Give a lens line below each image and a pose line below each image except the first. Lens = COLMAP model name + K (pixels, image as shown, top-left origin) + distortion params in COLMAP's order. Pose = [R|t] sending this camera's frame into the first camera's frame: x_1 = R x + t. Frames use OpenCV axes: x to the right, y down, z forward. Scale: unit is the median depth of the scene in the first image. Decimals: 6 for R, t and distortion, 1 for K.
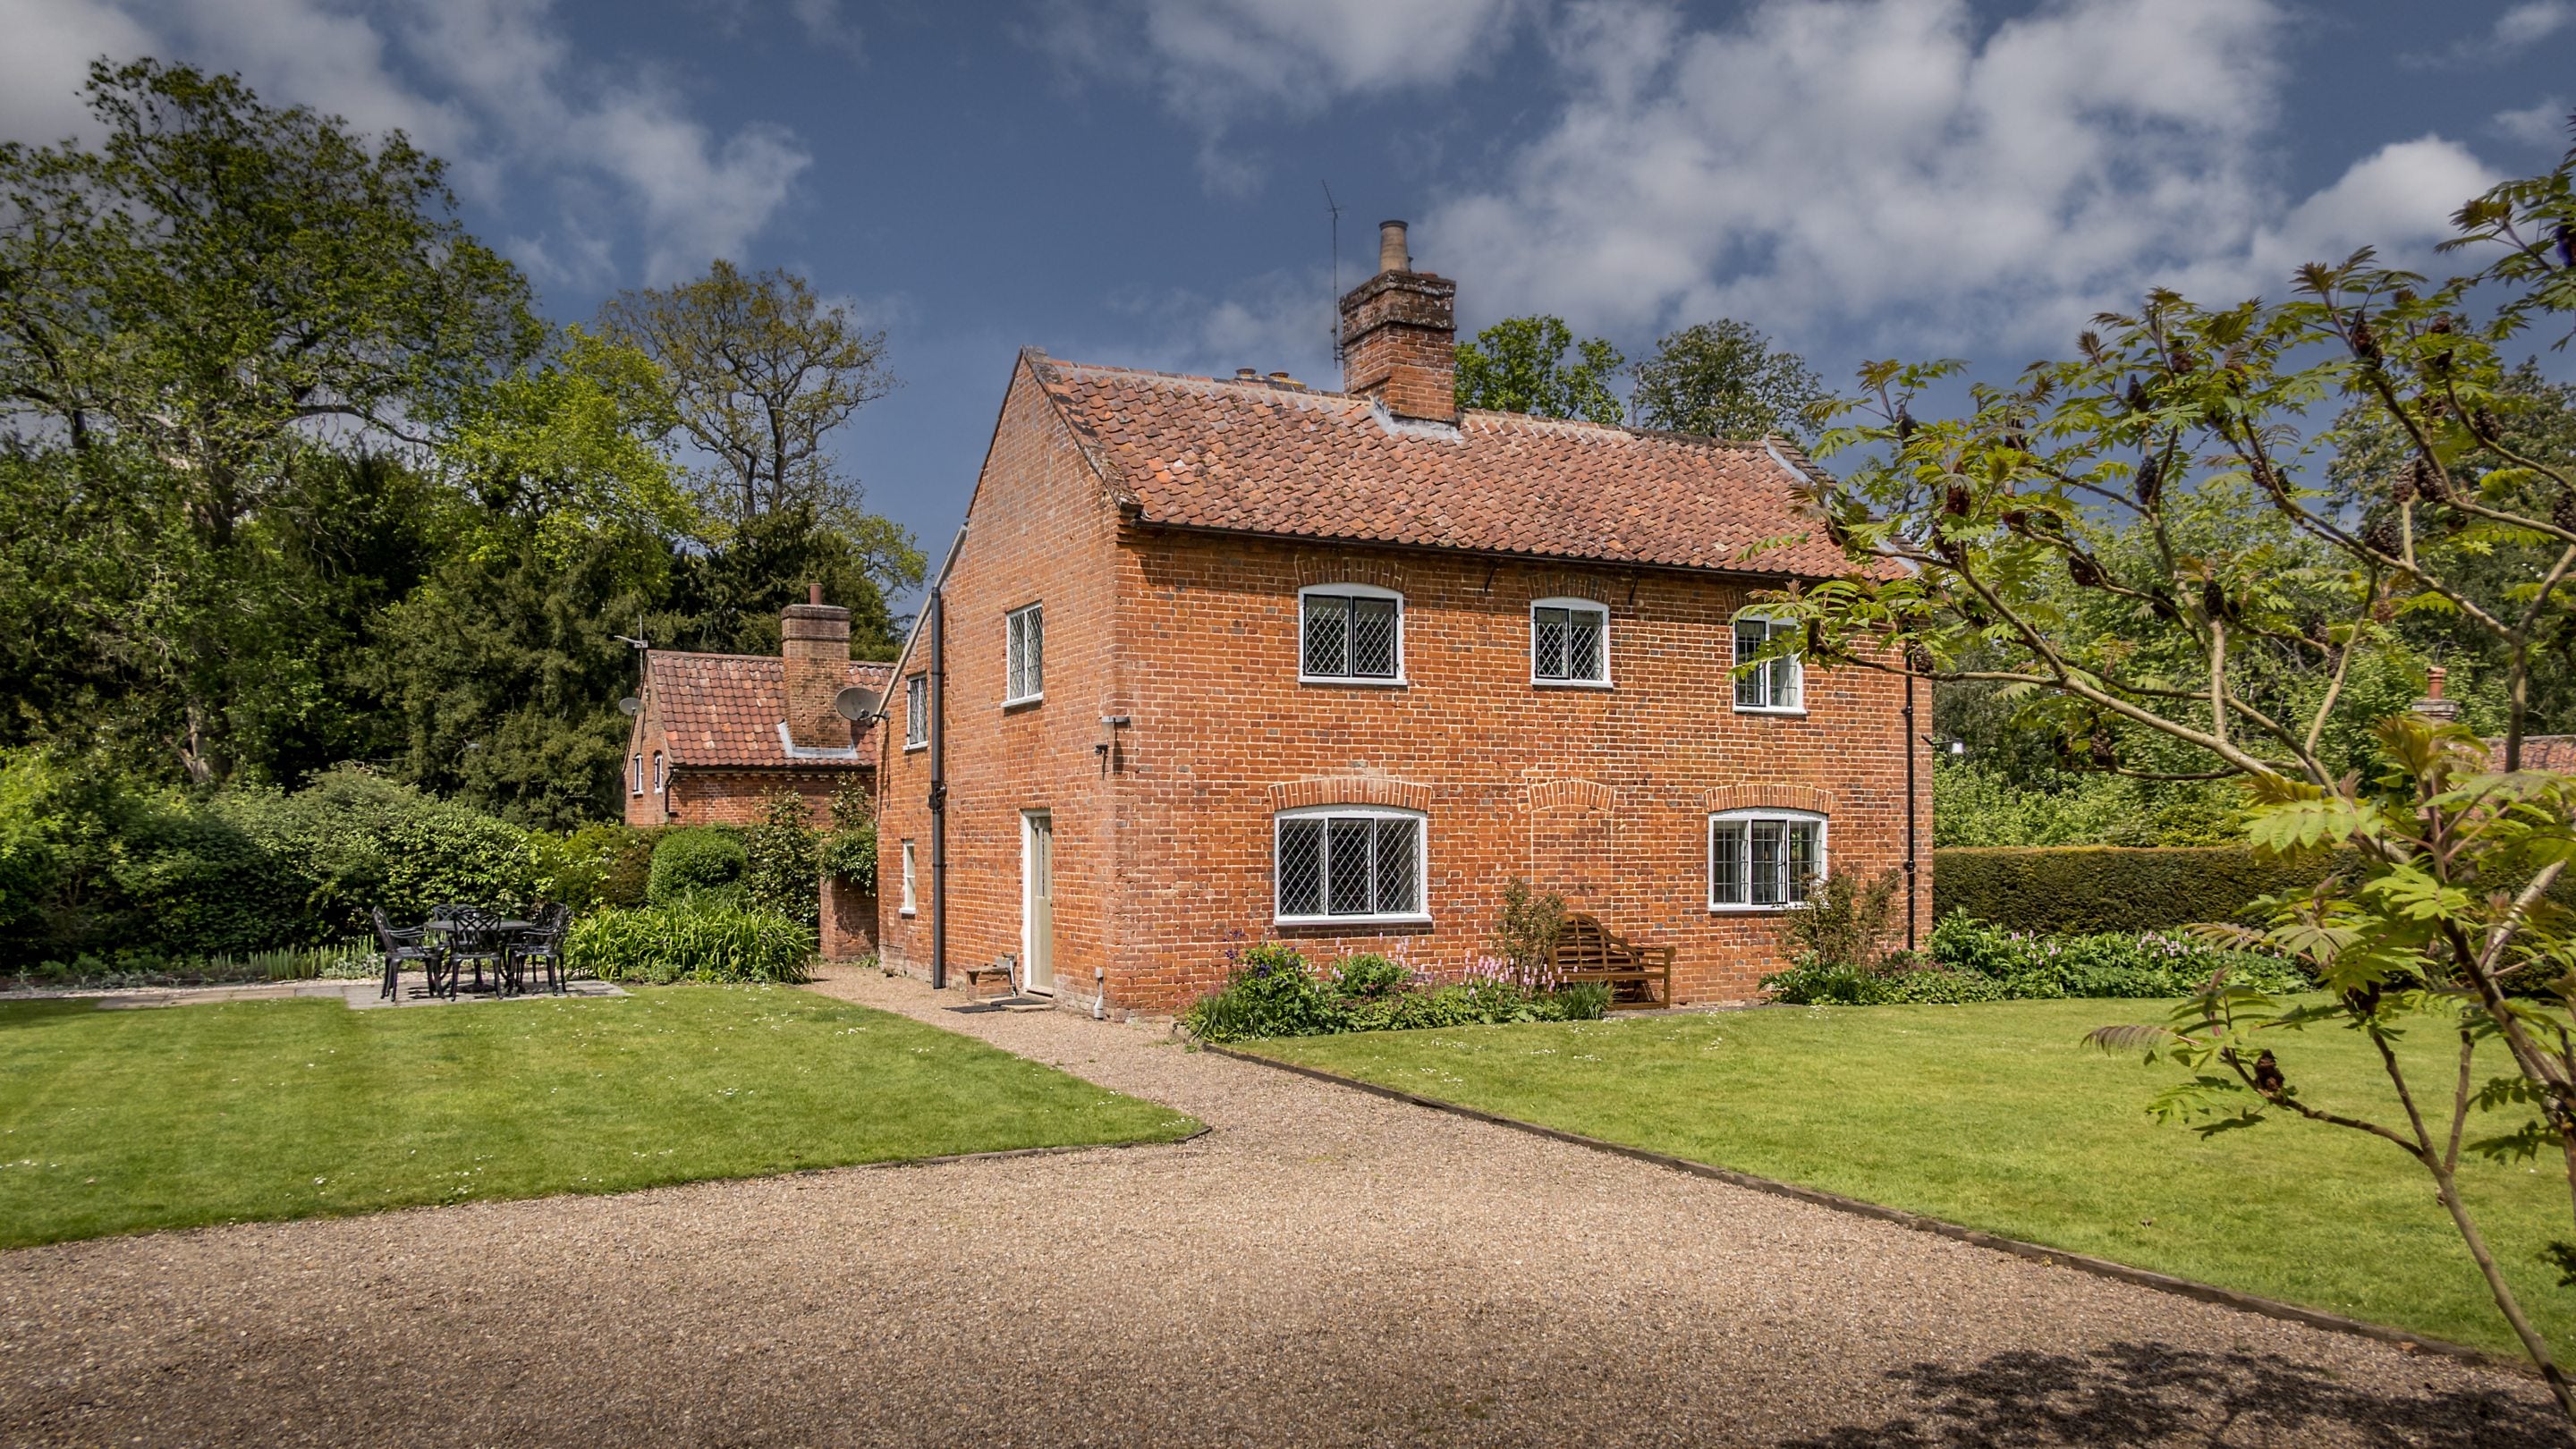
lens RADIAL K [[2106.8, 0, 1288.0], [0, 2106.8, 724.5], [0, 0, 1]] dist [0.006287, 0.000955]
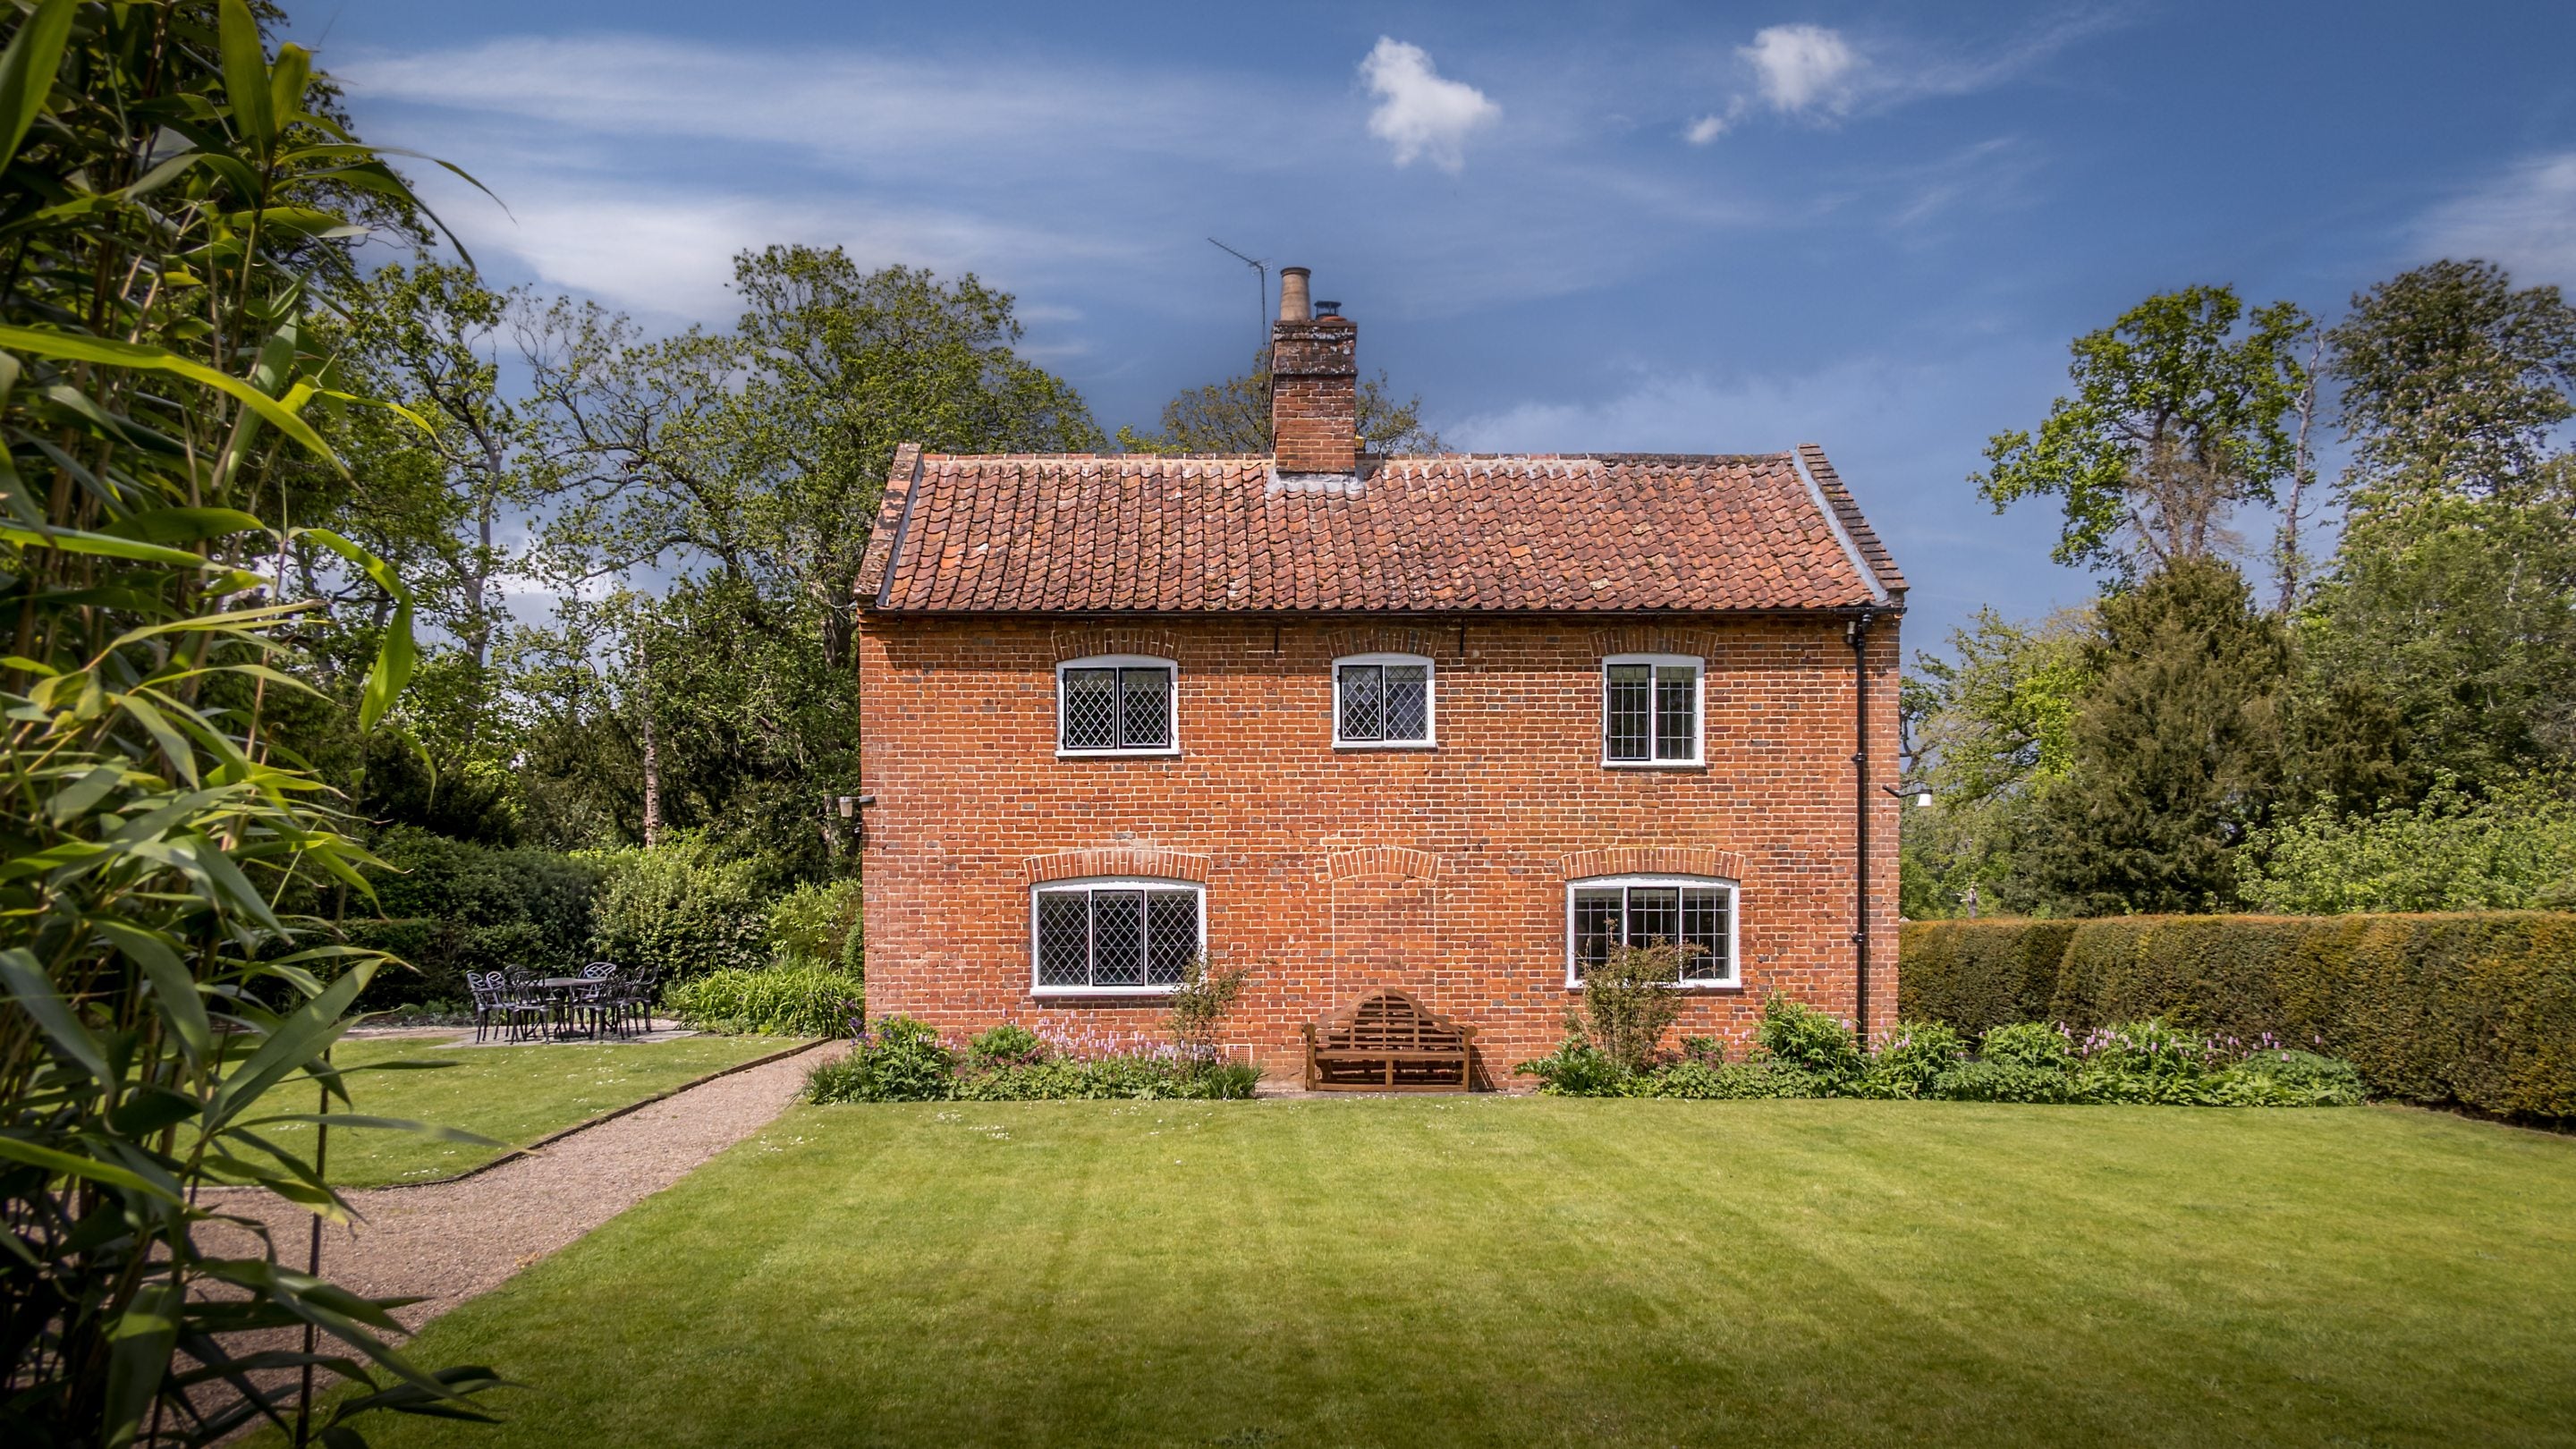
lens RADIAL K [[2126.0, 0, 1285.1], [0, 2126.0, 869.3], [0, 0, 1]] dist [-0.003076, -0.002051]
pose [[0.877534, -0.009304, -0.479424, 0.564404], [0.030044, 0.998914, 0.035606, 0.001038], [0.478572, -0.045649, 0.876861, 0.147658]]
